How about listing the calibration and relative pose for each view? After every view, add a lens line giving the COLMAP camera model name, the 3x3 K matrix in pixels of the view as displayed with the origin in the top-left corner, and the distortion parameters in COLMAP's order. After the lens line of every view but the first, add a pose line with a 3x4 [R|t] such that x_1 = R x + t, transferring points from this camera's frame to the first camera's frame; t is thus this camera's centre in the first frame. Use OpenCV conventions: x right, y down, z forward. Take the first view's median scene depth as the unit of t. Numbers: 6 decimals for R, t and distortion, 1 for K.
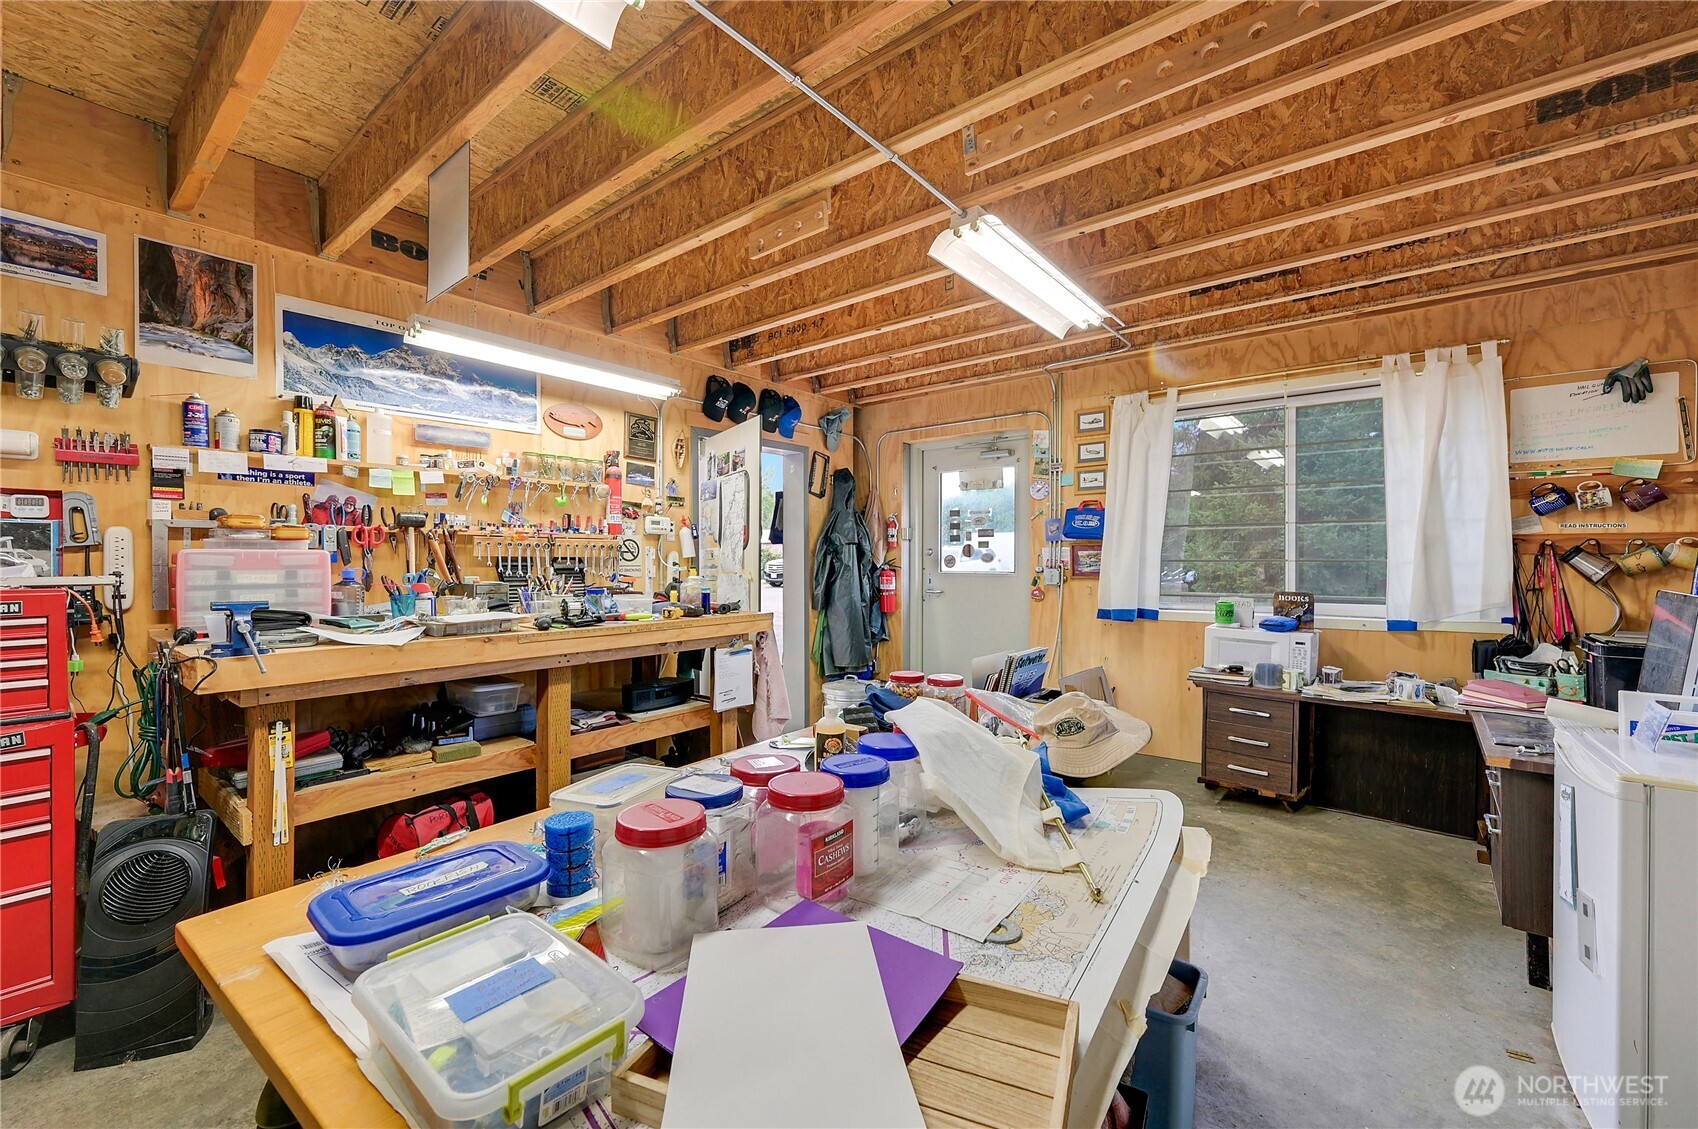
lens RADIAL K [[675.2, 0, 863.4], [0, 675.2, 556.3], [0, 0, 1]] dist [-0.001967, -0.000159]
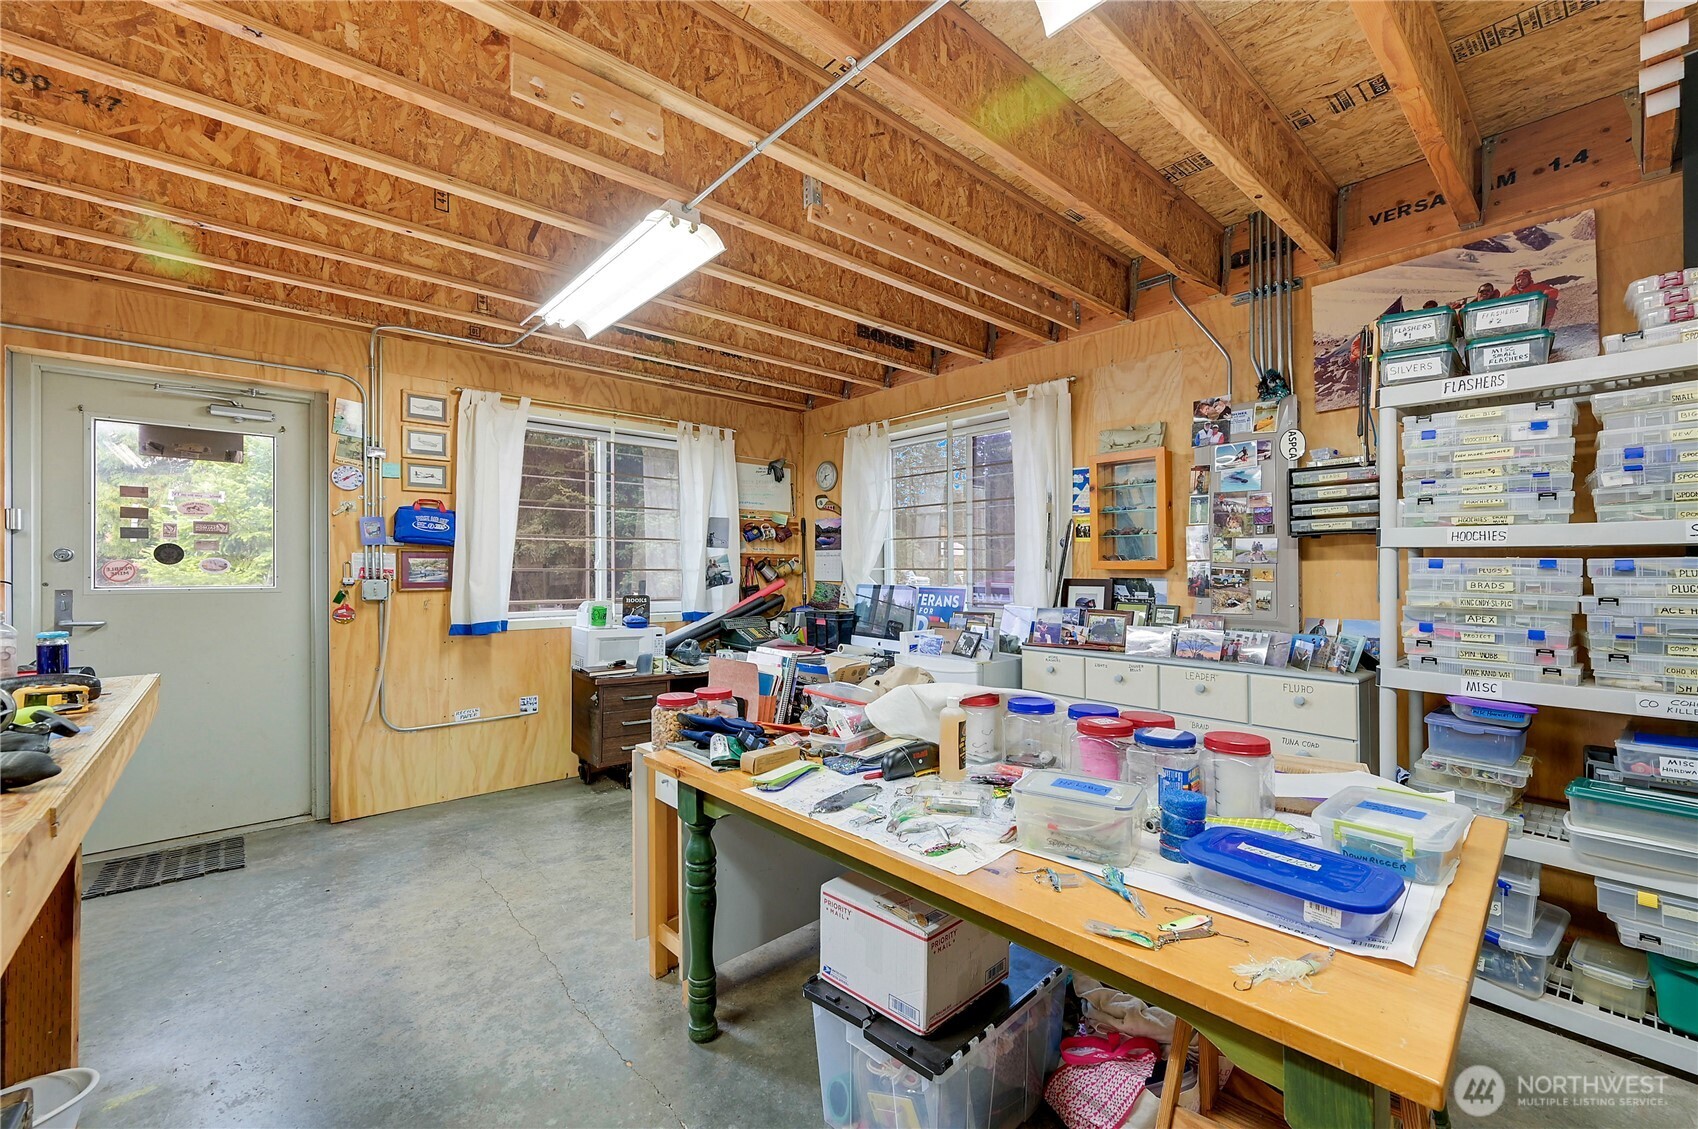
lens RADIAL K [[666.6, 0, 854.4], [0, 666.6, 557.2], [0, 0, 1]] dist [-0.002978, 0.000003]
pose [[0.200747, 0.021266, 0.979412, -0.468742], [-0.003219, 0.999773, -0.021048, 0.008215], [-0.979638, 0.001073, 0.200770, 0.369105]]
